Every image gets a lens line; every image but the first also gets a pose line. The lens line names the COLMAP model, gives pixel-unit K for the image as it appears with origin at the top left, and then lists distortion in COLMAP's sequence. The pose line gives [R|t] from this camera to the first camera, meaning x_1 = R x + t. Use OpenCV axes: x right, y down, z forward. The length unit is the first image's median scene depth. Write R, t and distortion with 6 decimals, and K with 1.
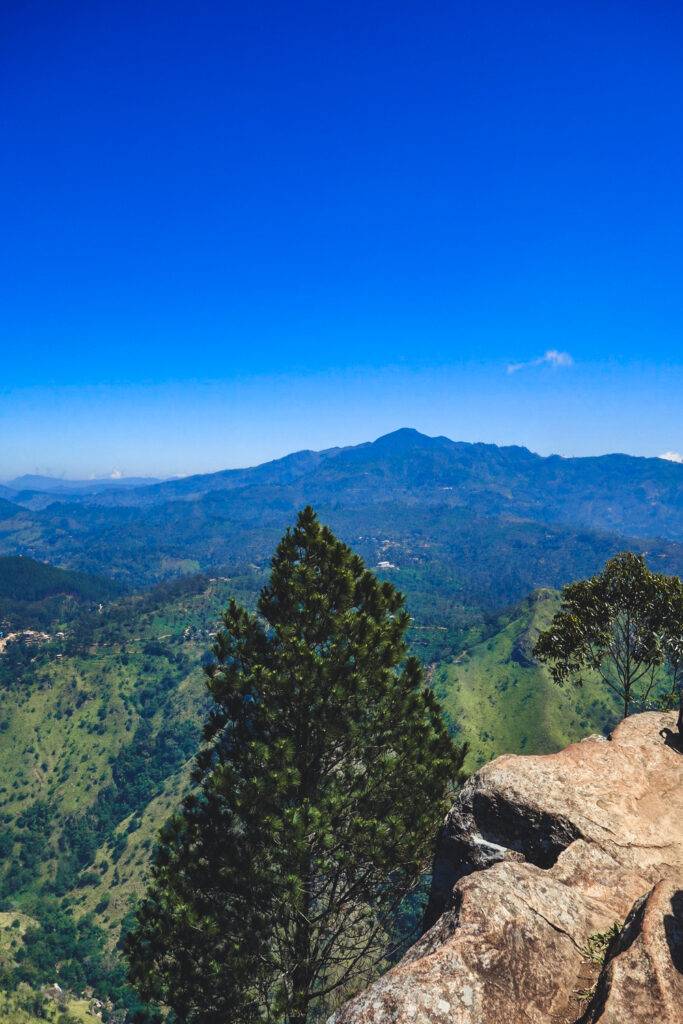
lens RADIAL K [[797.4, 0, 338.5], [0, 797.4, 513.2], [0, 0, 1]] dist [-0.006081, -0.003901]
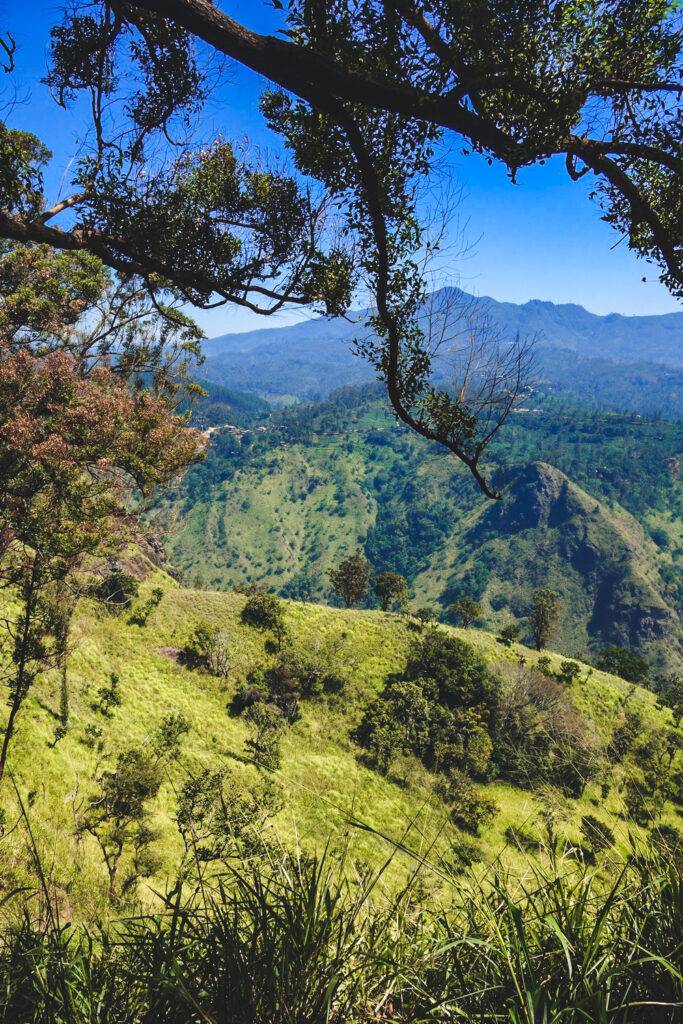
lens RADIAL K [[797.4, 0, 341.5], [0, 797.4, 504.2], [0, 0, 1]] dist [-0.006081, -0.003901]
pose [[0.999705, 0.021393, -0.011515, -0.282357], [-0.019452, 0.988769, 0.148178, 0.114403], [0.014556, -0.147910, 0.988894, 0.029149]]
